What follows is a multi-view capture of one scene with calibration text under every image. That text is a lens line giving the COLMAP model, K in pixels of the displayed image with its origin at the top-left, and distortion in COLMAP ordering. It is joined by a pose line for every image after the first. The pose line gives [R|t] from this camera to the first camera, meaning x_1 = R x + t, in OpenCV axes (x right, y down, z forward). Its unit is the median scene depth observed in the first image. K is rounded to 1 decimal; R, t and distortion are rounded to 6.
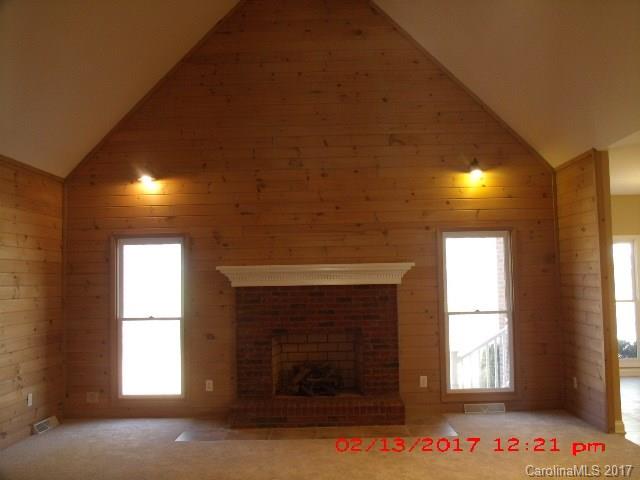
lens RADIAL K [[630.4, 0, 320.0], [0, 630.4, 240.0], [0, 0, 1]] dist [-0.098227, 0.021033]
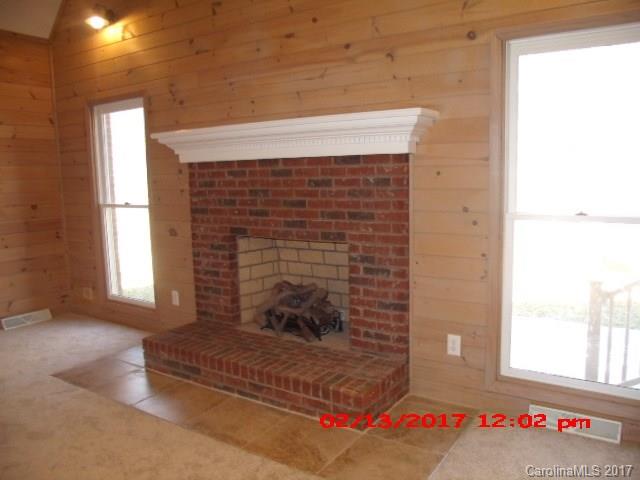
lens RADIAL K [[520.0, 0, 320.0], [0, 520.0, 240.0], [0, 0, 1]] dist [-0.147364, 0.125084]
pose [[0.840906, 0.071542, -0.536431, 0.292474], [0.039341, 0.980520, 0.192439, 0.055116], [0.539749, -0.182927, 0.821711, 0.606474]]
